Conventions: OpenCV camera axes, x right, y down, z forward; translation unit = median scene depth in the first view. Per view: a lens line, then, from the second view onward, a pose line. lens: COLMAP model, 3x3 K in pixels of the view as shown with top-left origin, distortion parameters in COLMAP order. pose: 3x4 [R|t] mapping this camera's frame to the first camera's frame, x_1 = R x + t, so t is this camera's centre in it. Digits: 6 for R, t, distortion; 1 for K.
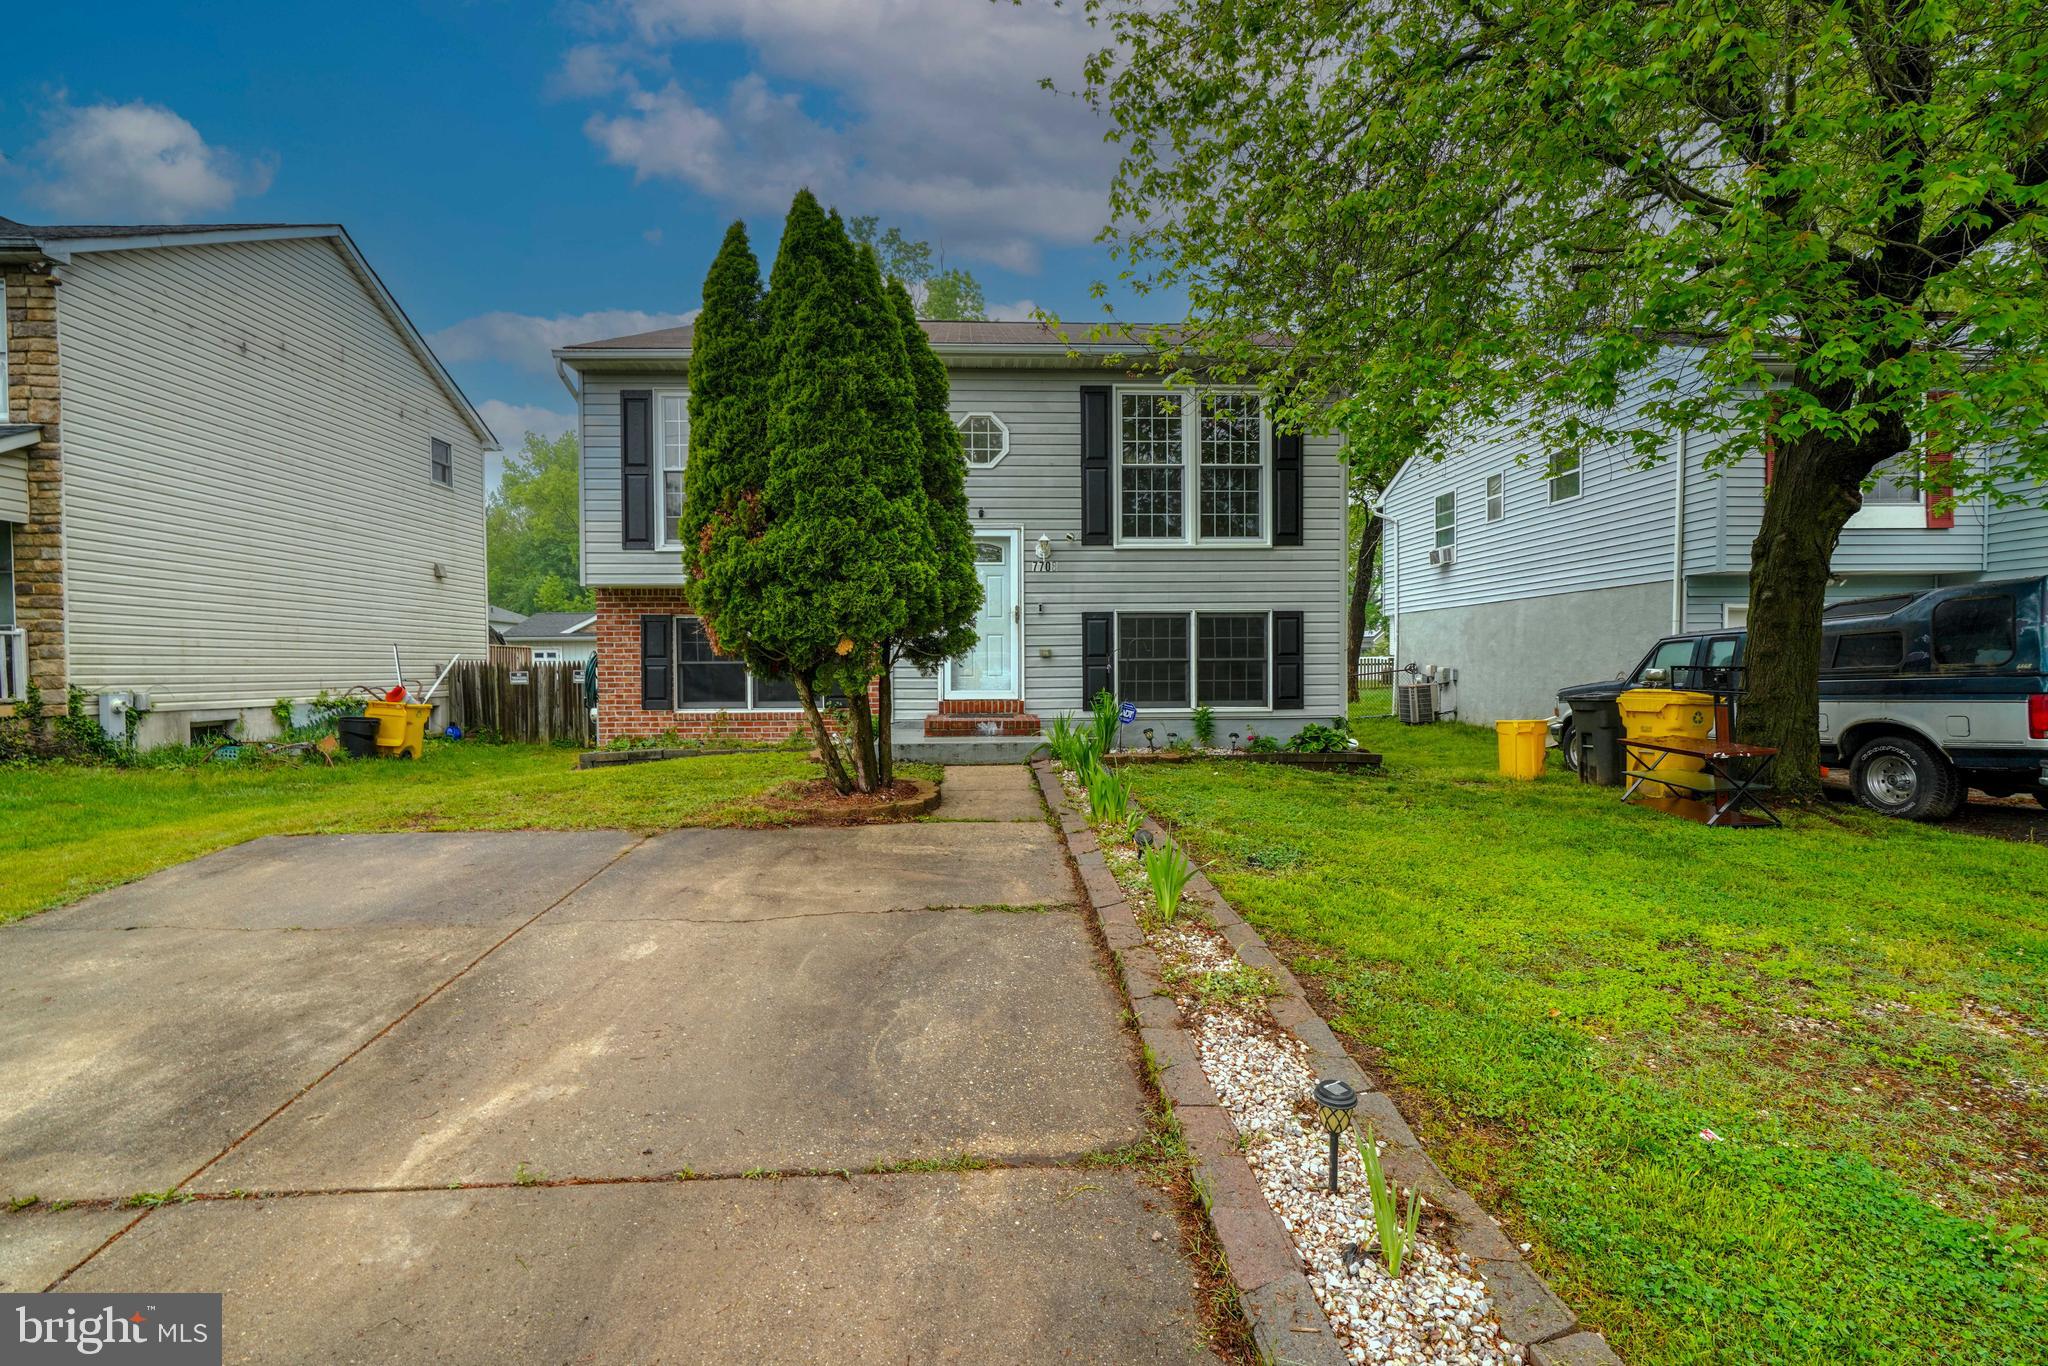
lens RADIAL K [[932.6, 0, 1002.6], [0, 932.6, 690.3], [0, 0, 1]] dist [-0.012195, 0.006318]
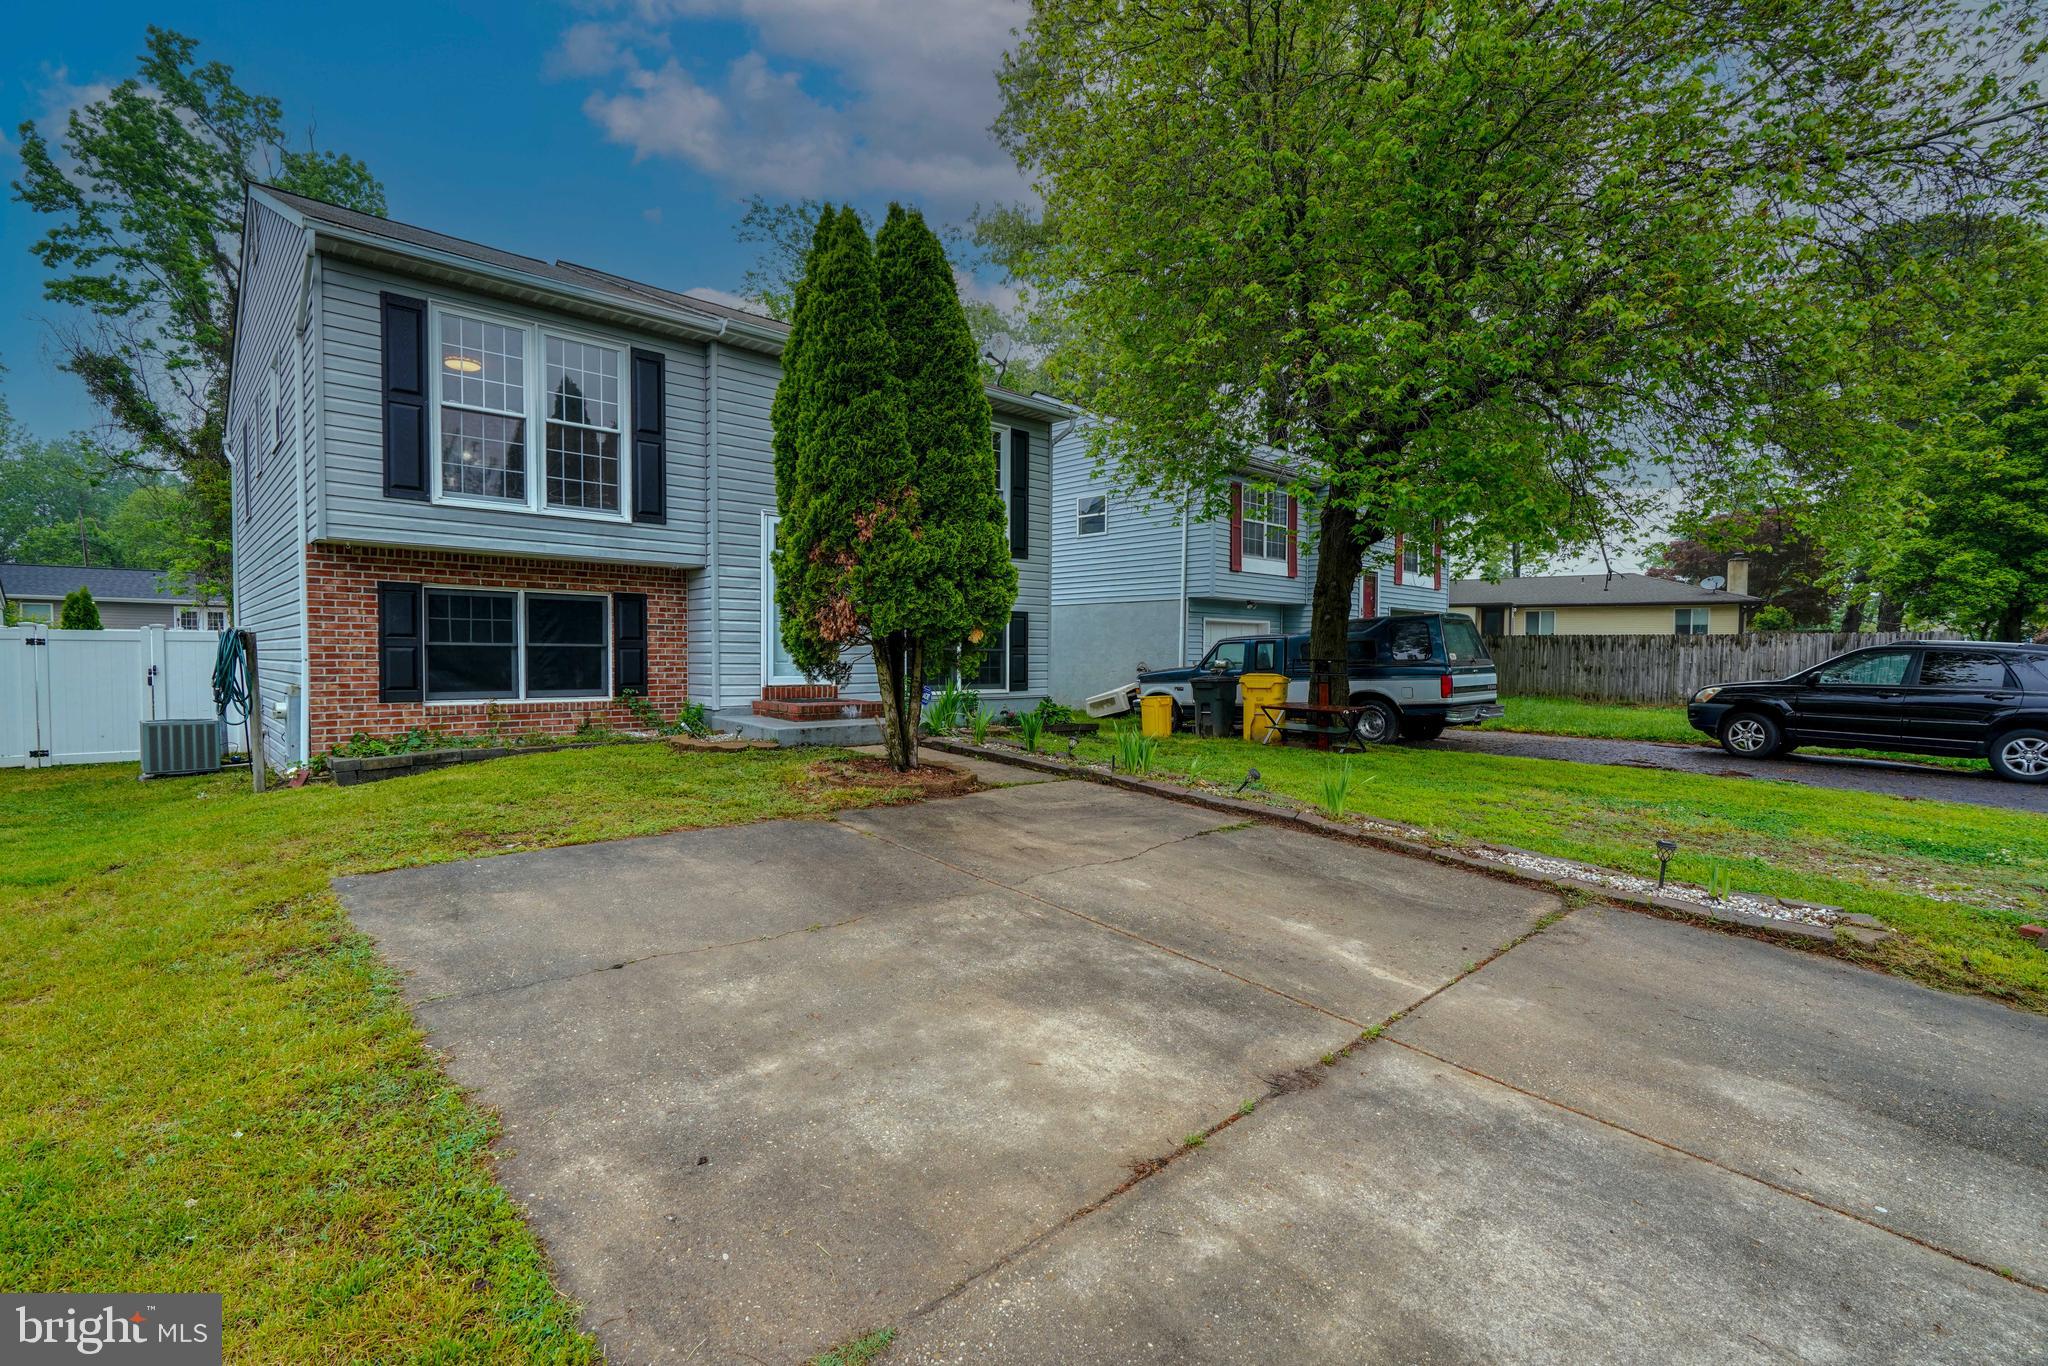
lens RADIAL K [[932.6, 0, 1002.6], [0, 932.6, 690.3], [0, 0, 1]] dist [-0.012195, 0.006318]
pose [[0.759338, -0.012888, 0.650569, -0.526967], [0.004953, 0.999889, 0.014027, 0.002409], [-0.650677, -0.007429, 0.759318, 0.071627]]
